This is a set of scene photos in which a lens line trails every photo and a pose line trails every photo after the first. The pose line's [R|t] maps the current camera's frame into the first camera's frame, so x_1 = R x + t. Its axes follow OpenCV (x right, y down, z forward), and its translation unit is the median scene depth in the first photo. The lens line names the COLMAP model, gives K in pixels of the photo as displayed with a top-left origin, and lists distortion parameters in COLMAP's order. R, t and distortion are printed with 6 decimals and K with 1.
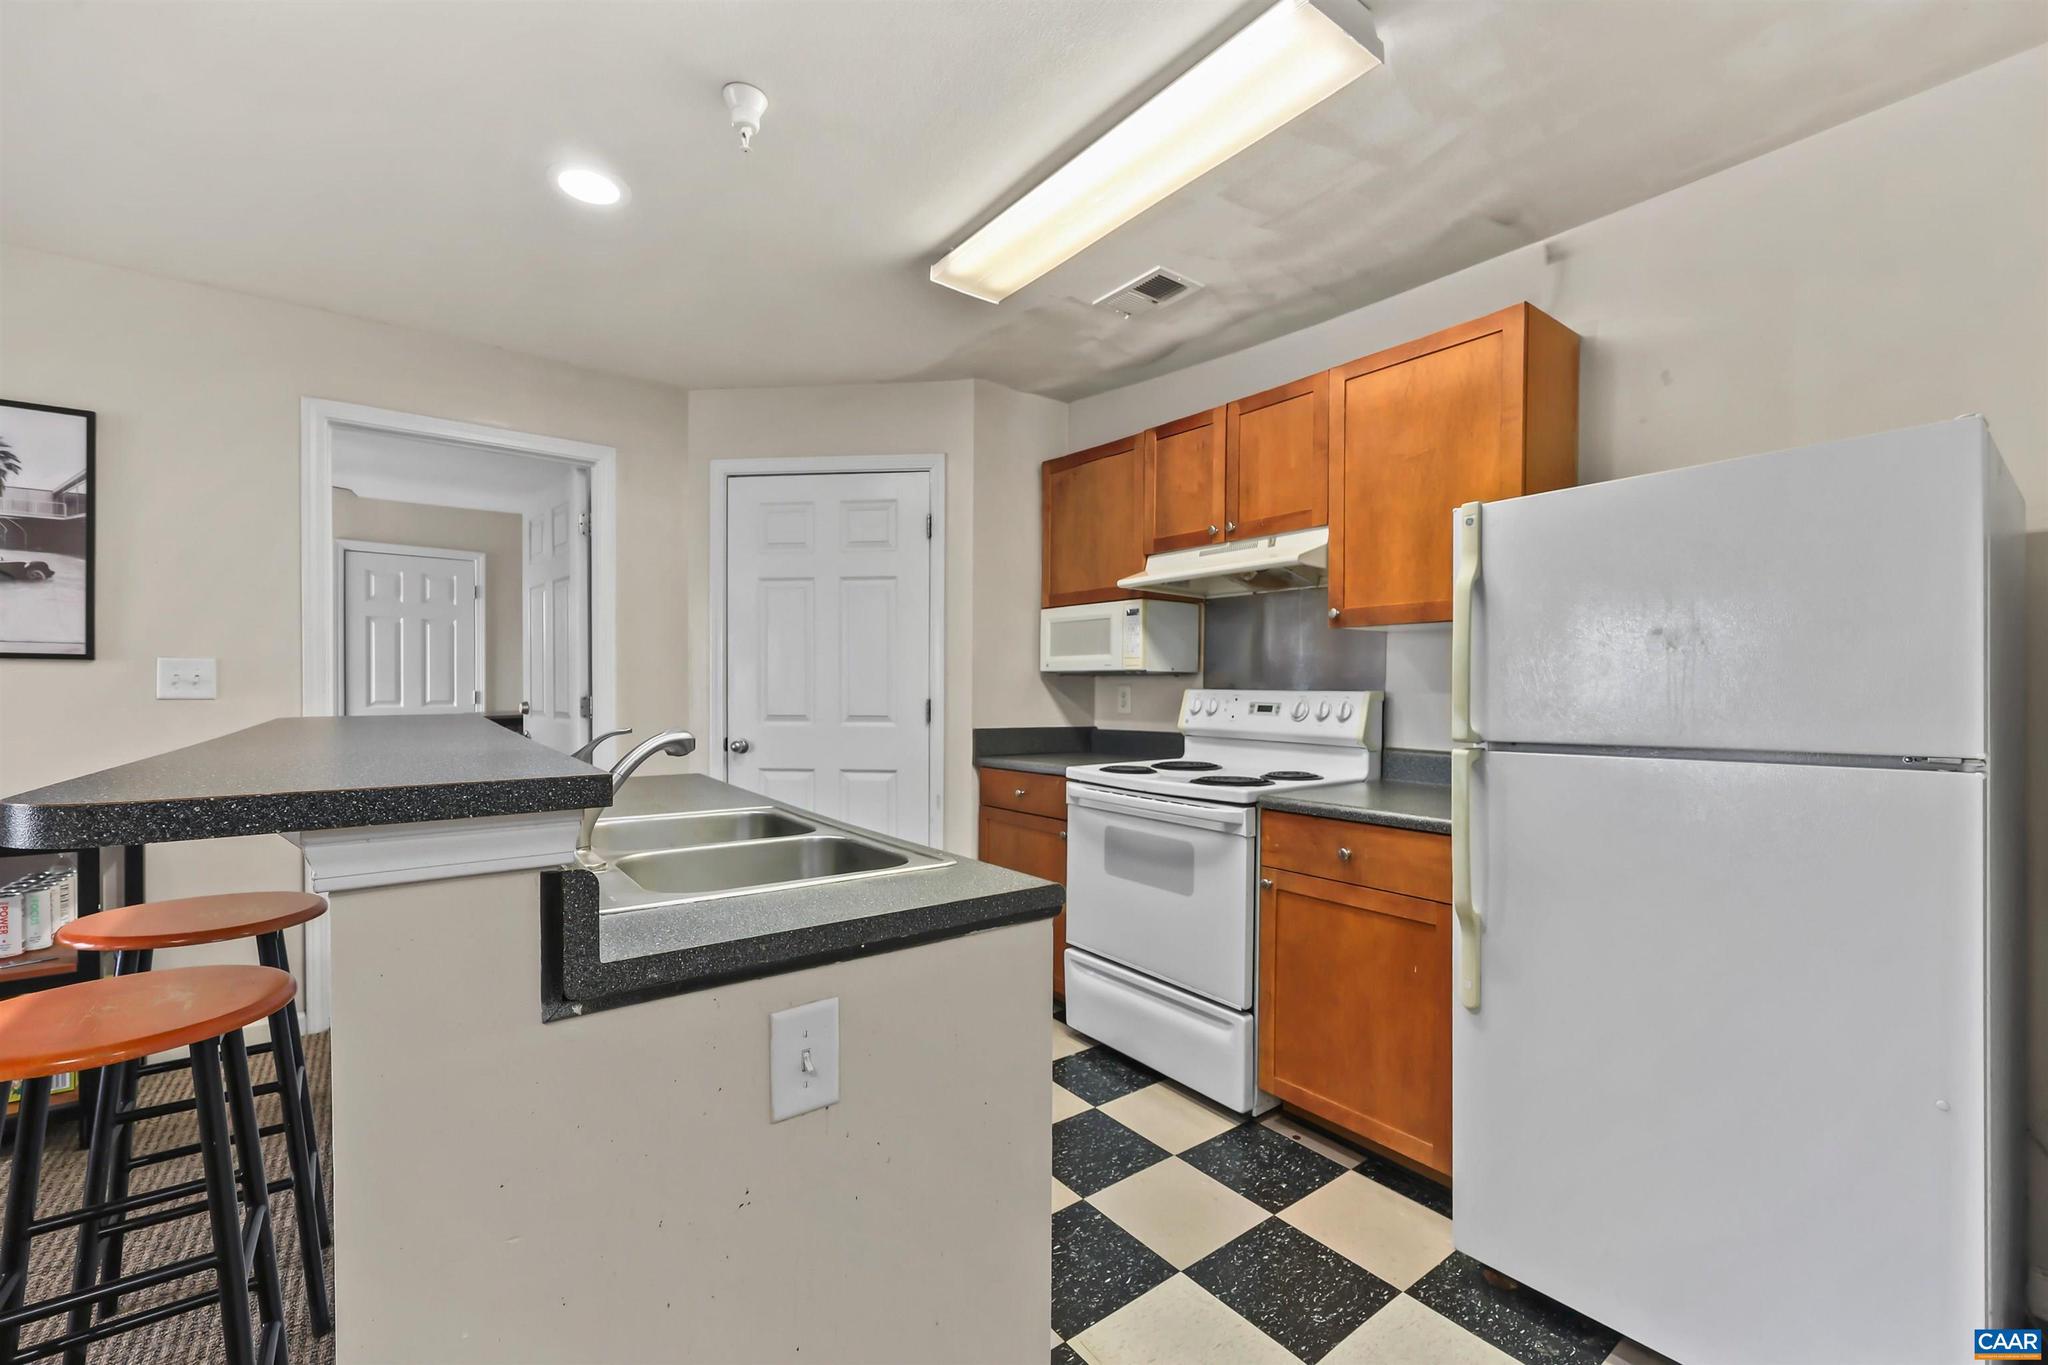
lens RADIAL K [[839.6, 0, 1027.9], [0, 839.6, 702.7], [0, 0, 1]] dist [-0.004403, 0.001554]
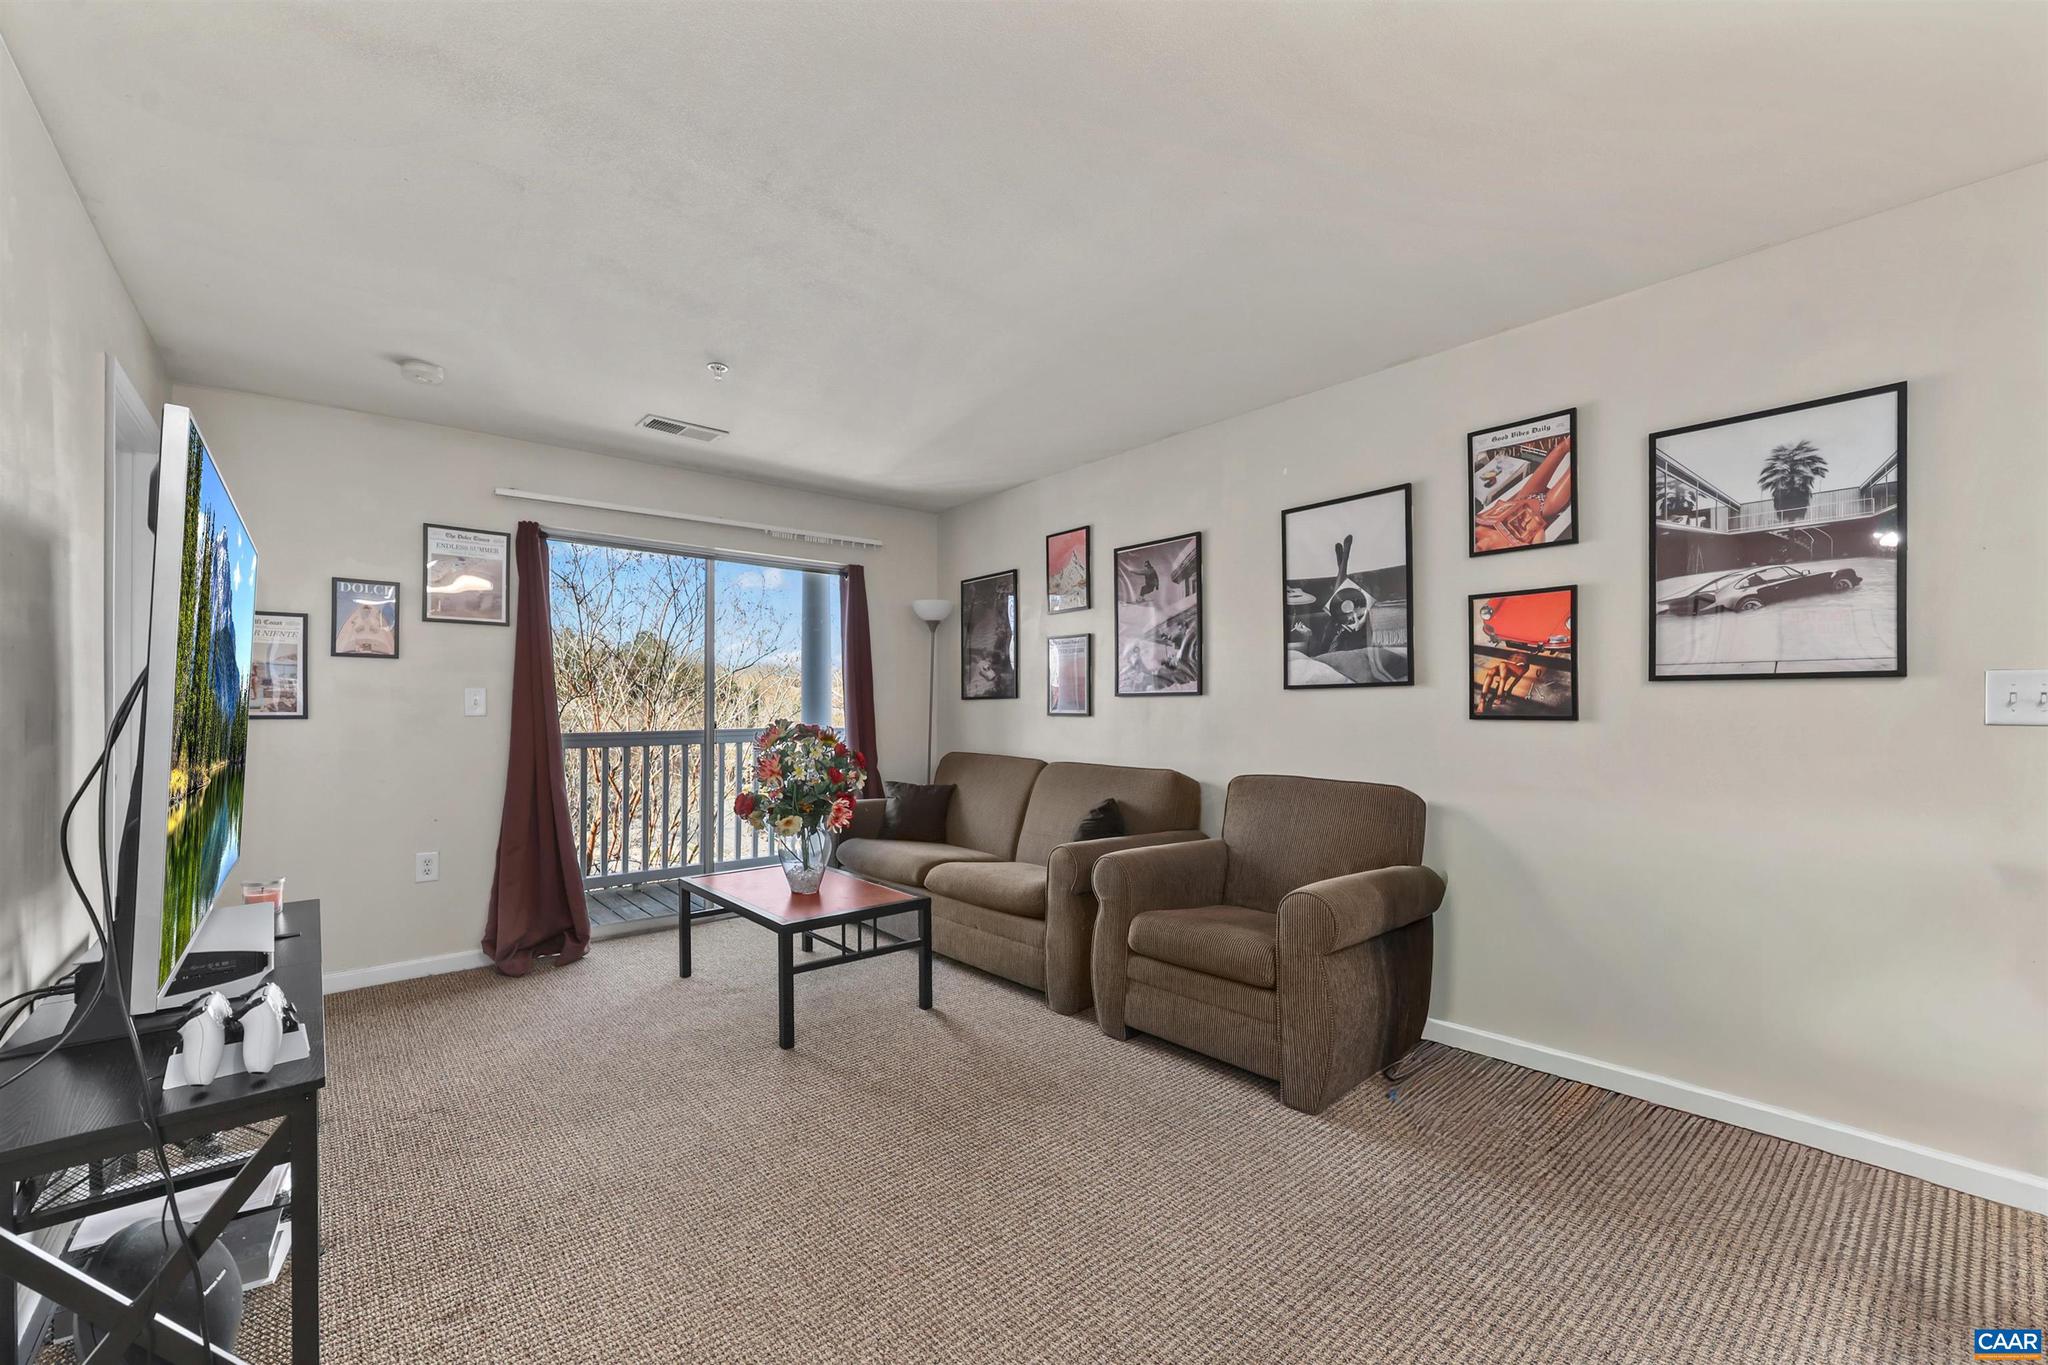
lens RADIAL K [[839.6, 0, 1029.6], [0, 839.6, 700.9], [0, 0, 1]] dist [-0.004403, 0.001554]
pose [[0.049979, -0.011928, -0.998679, -0.309112], [-0.008317, 0.999889, -0.012358, -0.008945], [0.998716, 0.008923, 0.049875, 0.080043]]
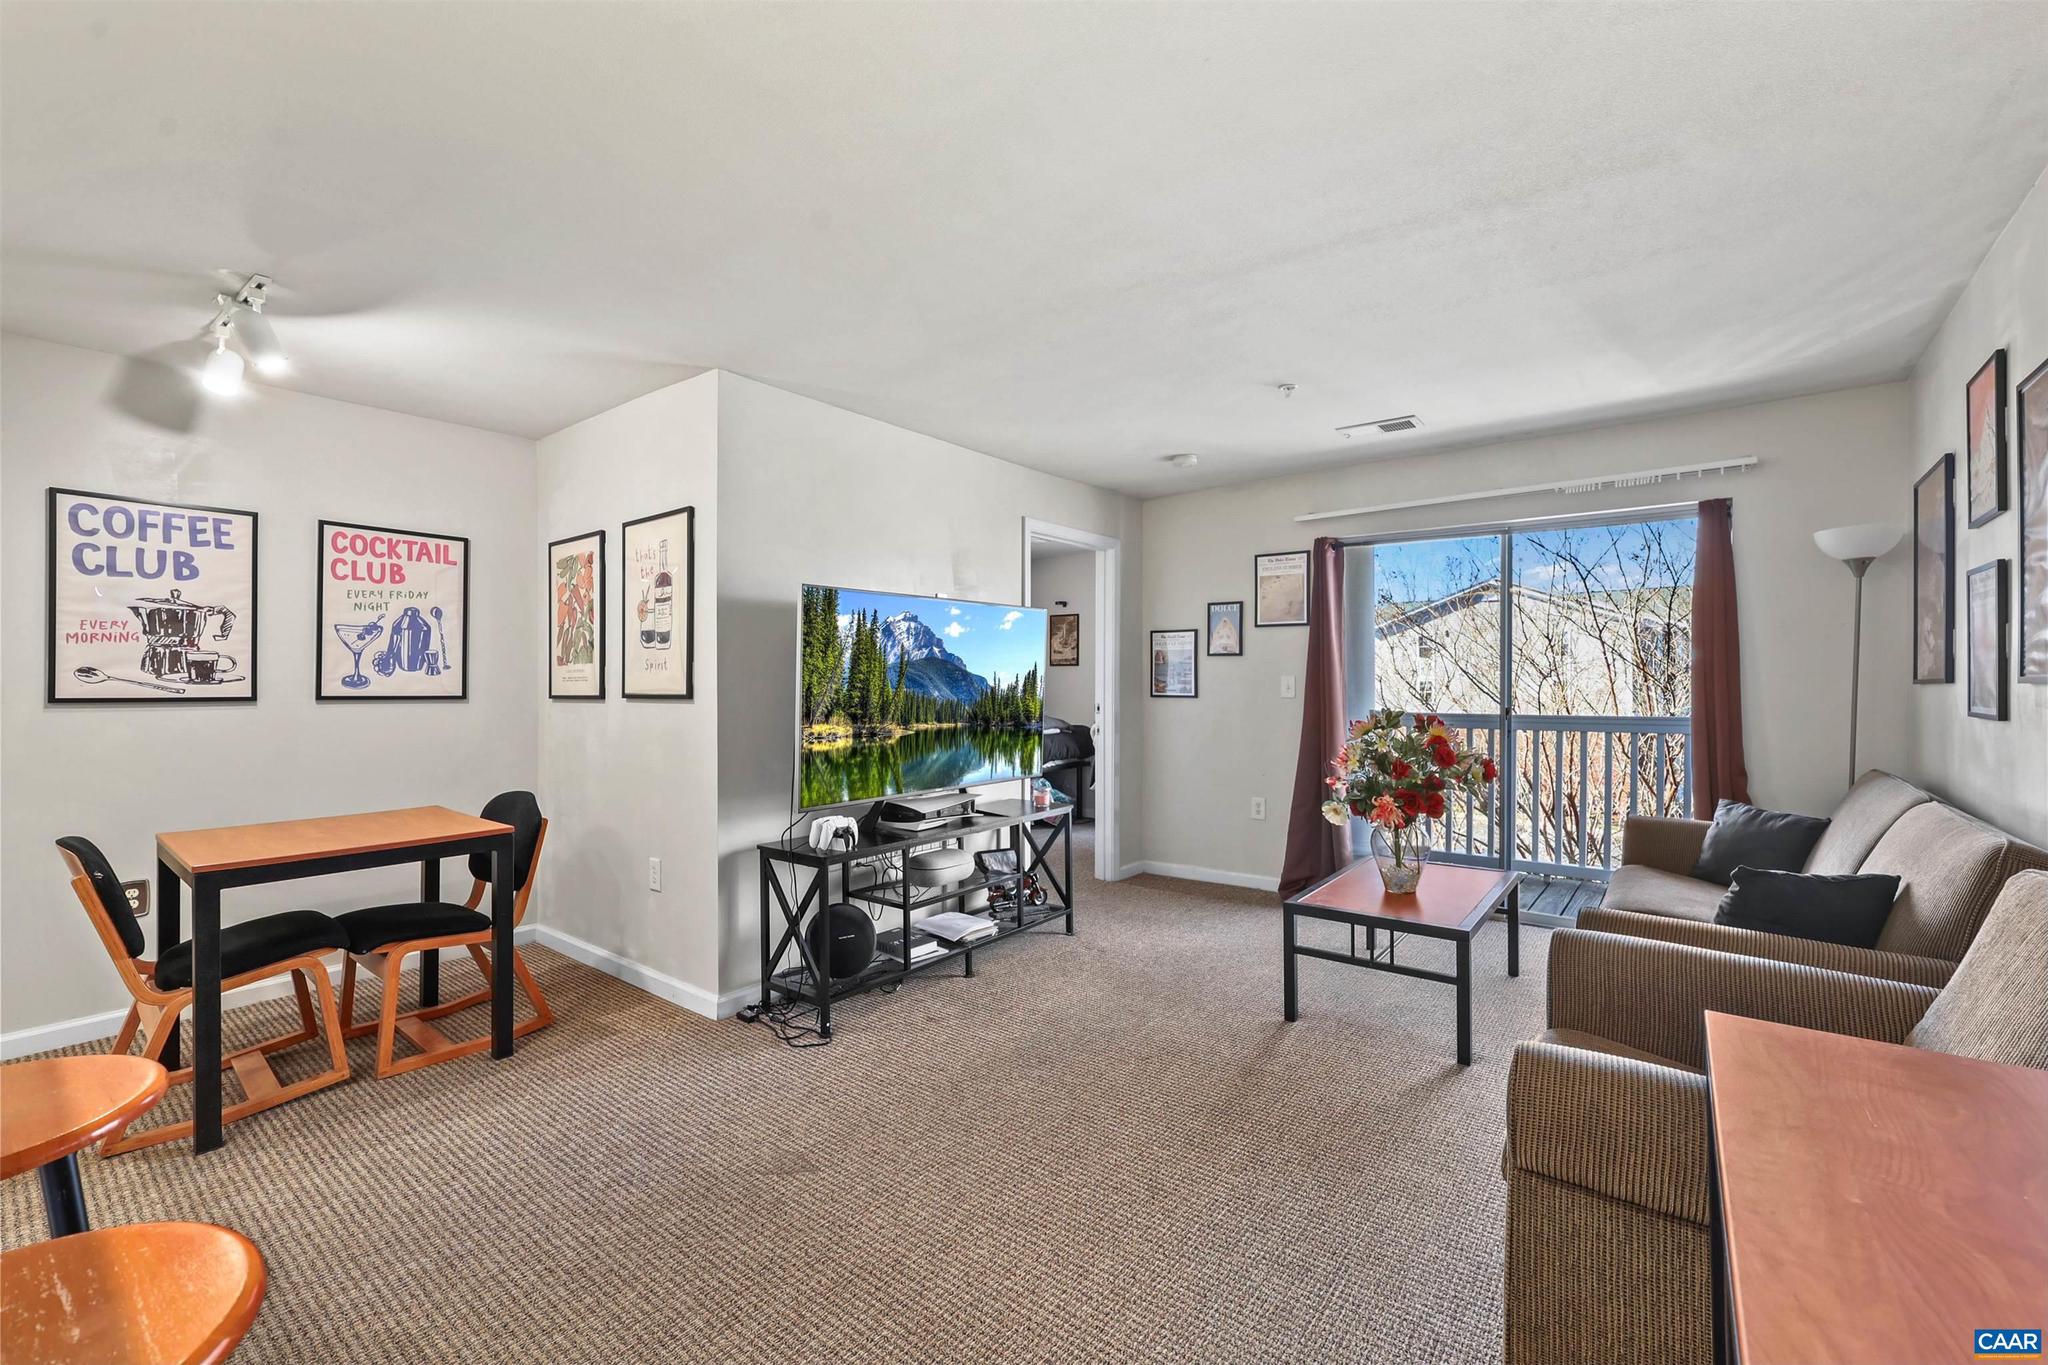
lens RADIAL K [[839.6, 0, 1042.6], [0, 839.6, 681.9], [0, 0, 1]] dist [-0.004403, 0.001554]
pose [[-0.968924, -0.004347, -0.247321, -0.812534], [-0.005952, 0.999966, 0.005742, -0.035290], [0.247288, 0.007036, -0.968916, 0.855374]]
